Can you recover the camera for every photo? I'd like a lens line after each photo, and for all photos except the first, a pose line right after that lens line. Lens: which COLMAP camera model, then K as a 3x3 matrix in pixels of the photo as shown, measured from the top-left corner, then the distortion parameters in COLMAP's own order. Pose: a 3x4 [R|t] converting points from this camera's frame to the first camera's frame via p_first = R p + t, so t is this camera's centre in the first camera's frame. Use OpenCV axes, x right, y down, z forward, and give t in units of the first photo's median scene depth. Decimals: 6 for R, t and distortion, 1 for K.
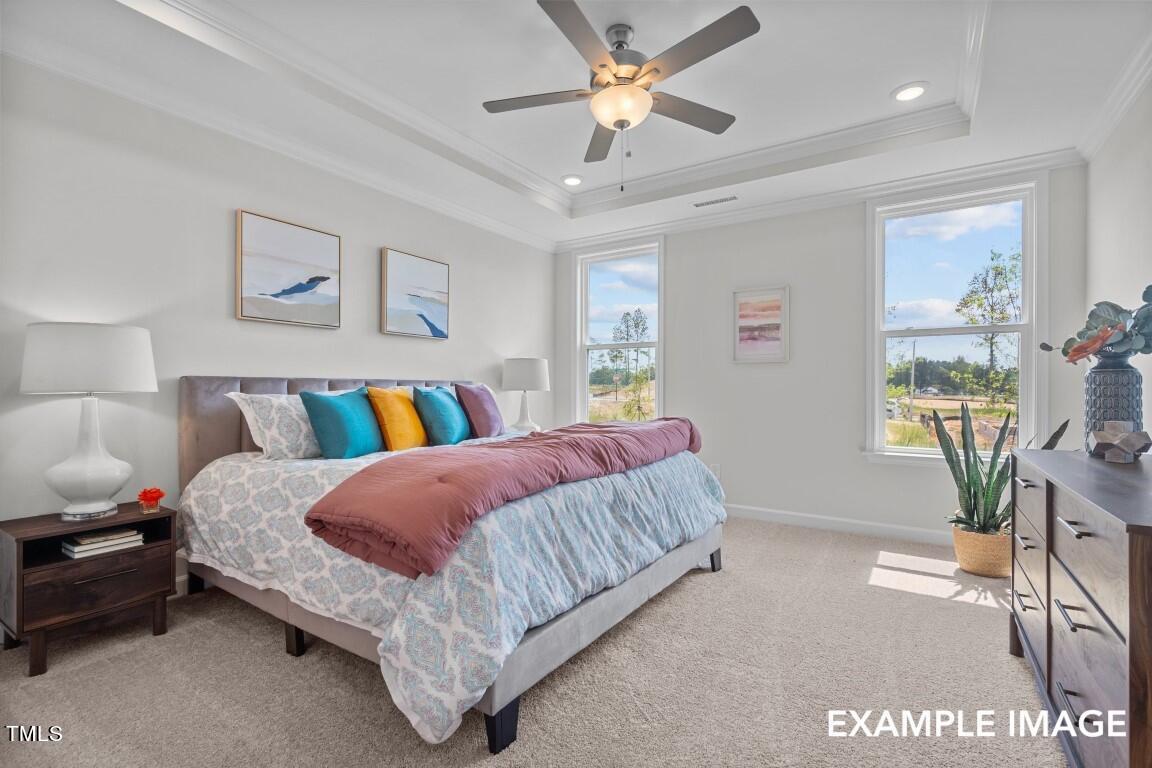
lens RADIAL K [[527.2, 0, 572.4], [0, 527.2, 386.9], [0, 0, 1]] dist [0.001455, 0.001416]
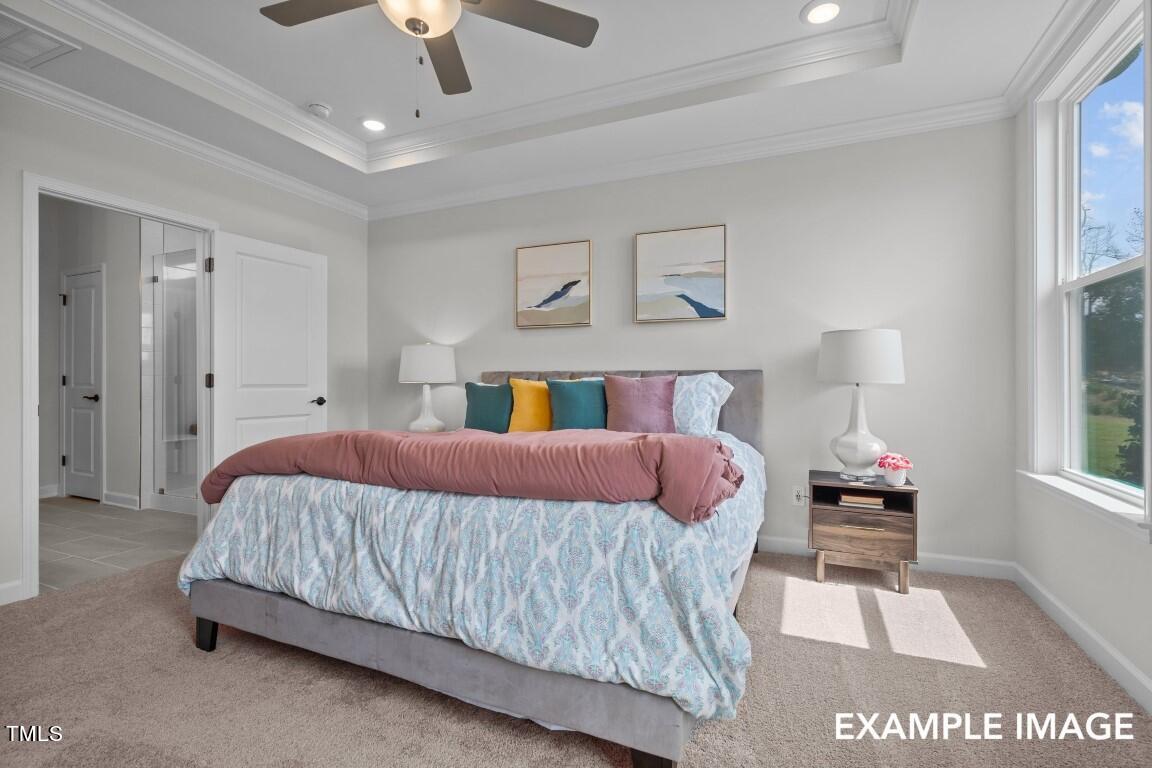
lens RADIAL K [[527.2, 0, 574.3], [0, 527.2, 380.6], [0, 0, 1]] dist [0.001455, 0.001416]
pose [[0.174591, 0.002438, -0.984638, 0.651743], [0.003174, 0.999990, 0.003038, 0.000904], [0.984636, -0.003656, 0.174582, 0.814411]]
